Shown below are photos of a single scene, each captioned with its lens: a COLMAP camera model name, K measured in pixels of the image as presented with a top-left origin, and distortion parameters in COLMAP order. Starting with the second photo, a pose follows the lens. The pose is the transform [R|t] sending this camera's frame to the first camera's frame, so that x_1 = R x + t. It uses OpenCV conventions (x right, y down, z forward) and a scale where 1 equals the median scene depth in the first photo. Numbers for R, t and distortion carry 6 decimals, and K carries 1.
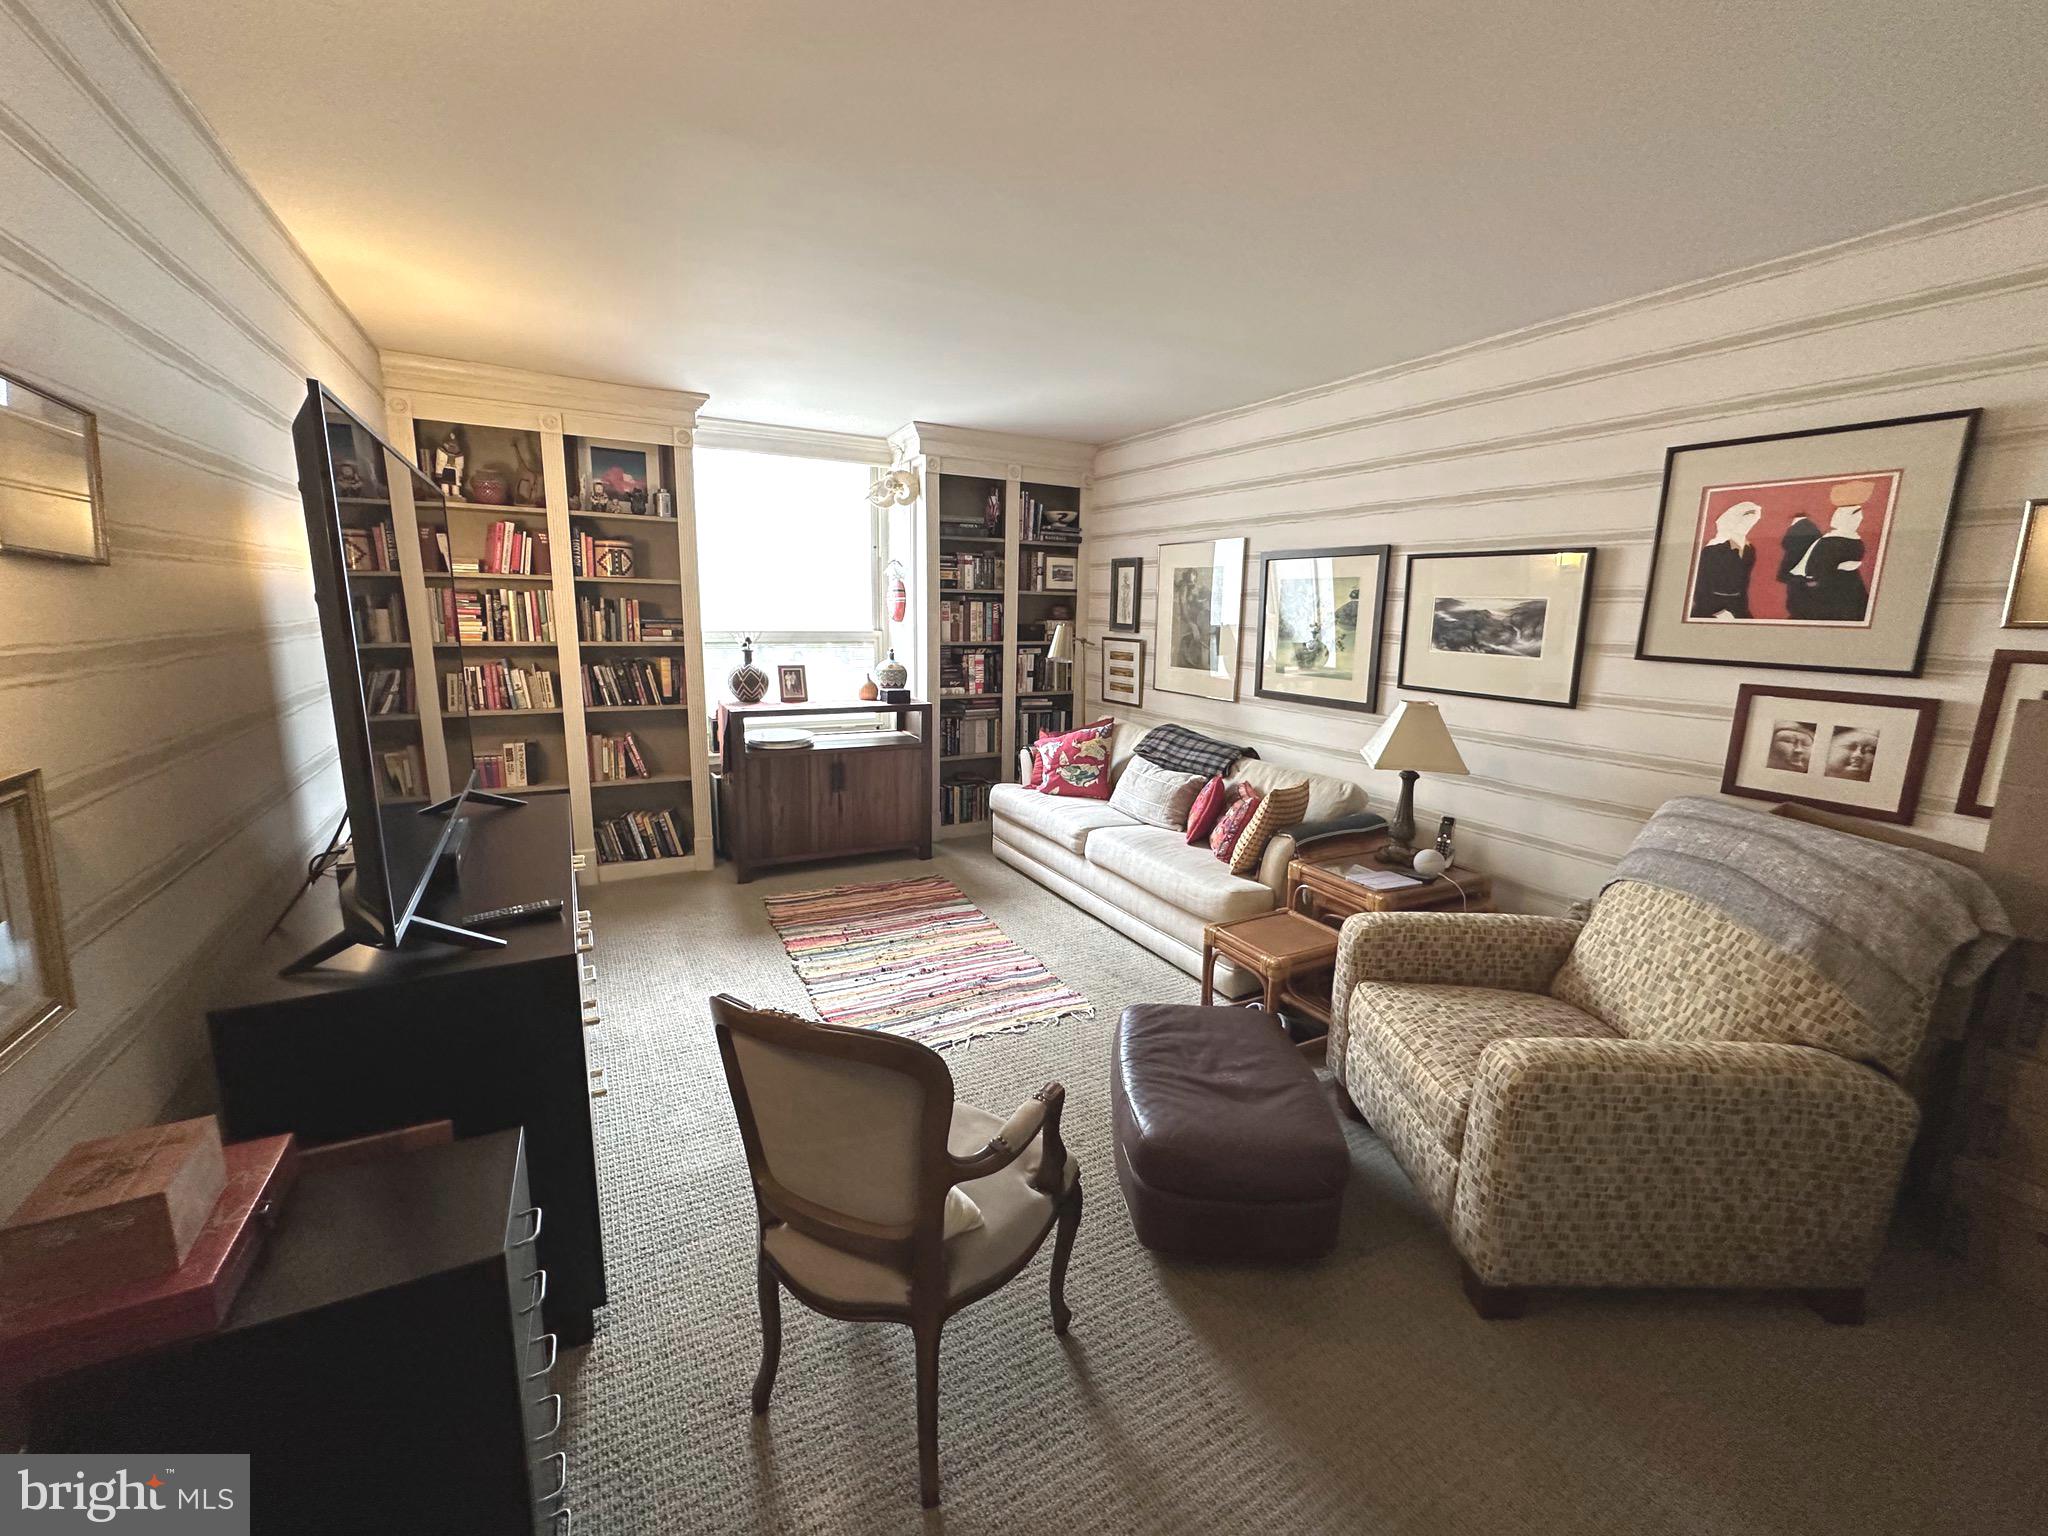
lens RADIAL K [[822.8, 0, 1025.7], [0, 822.8, 762.8], [0, 0, 1]] dist [-0.005957, 0.001744]
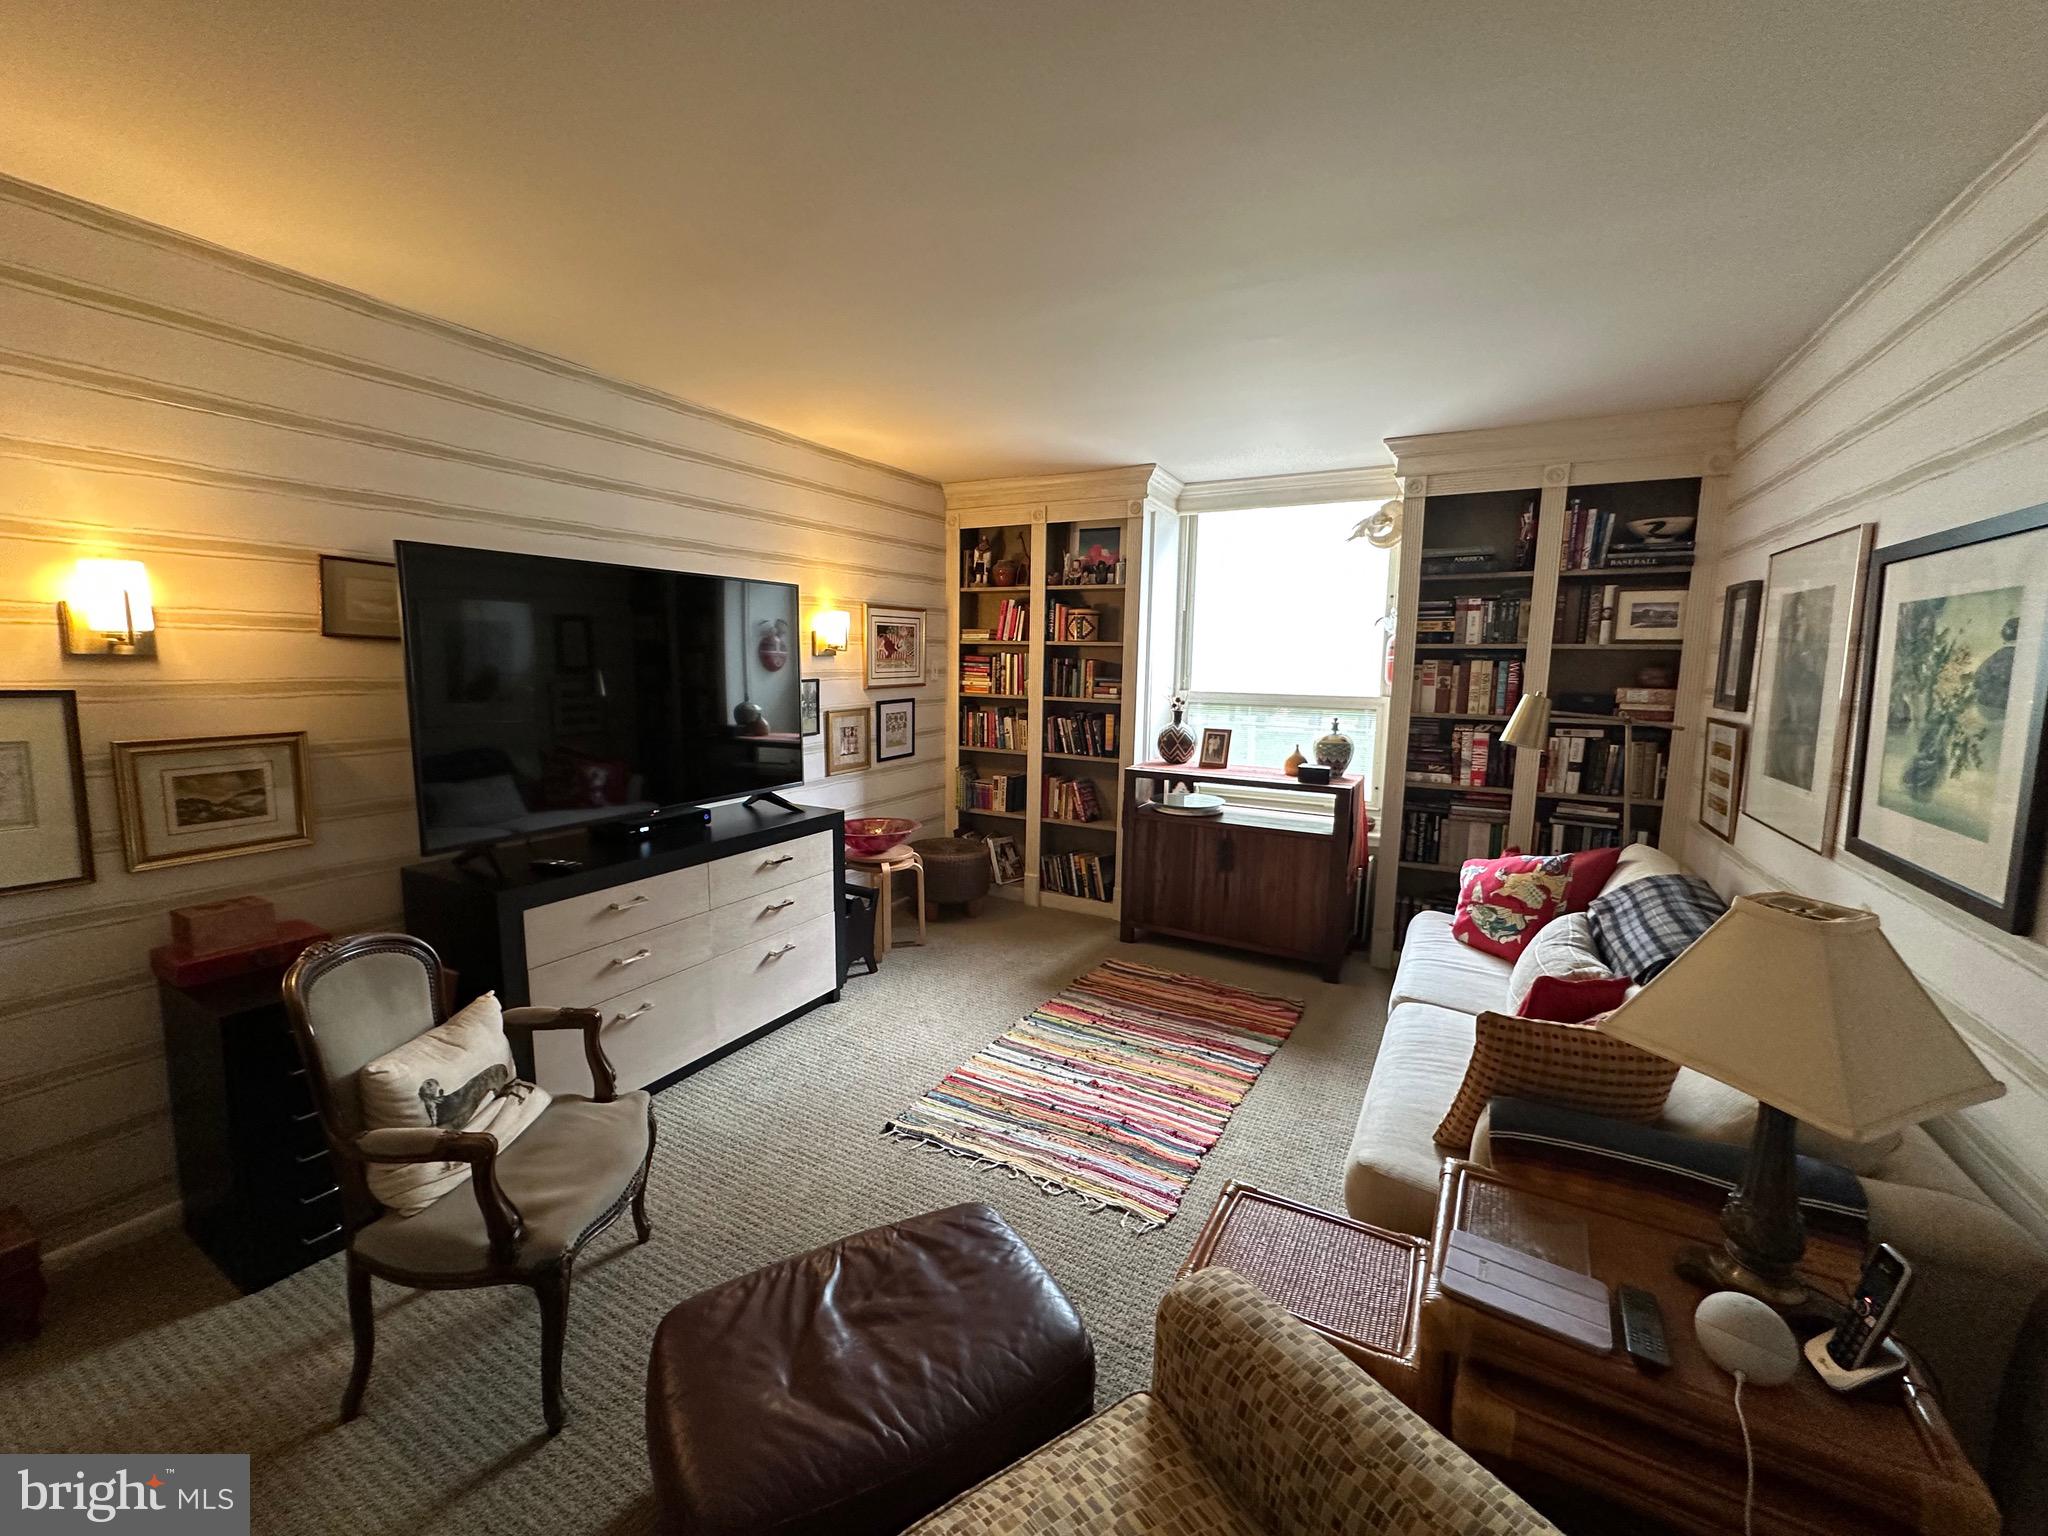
lens RADIAL K [[822.8, 0, 1020.5], [0, 822.8, 761.8], [0, 0, 1]] dist [-0.005957, 0.001744]
pose [[0.535048, 0.094295, -0.839543, 0.402743], [-0.160654, 0.986974, 0.008468, -0.056343], [0.829406, 0.130345, 0.543228, 0.327608]]
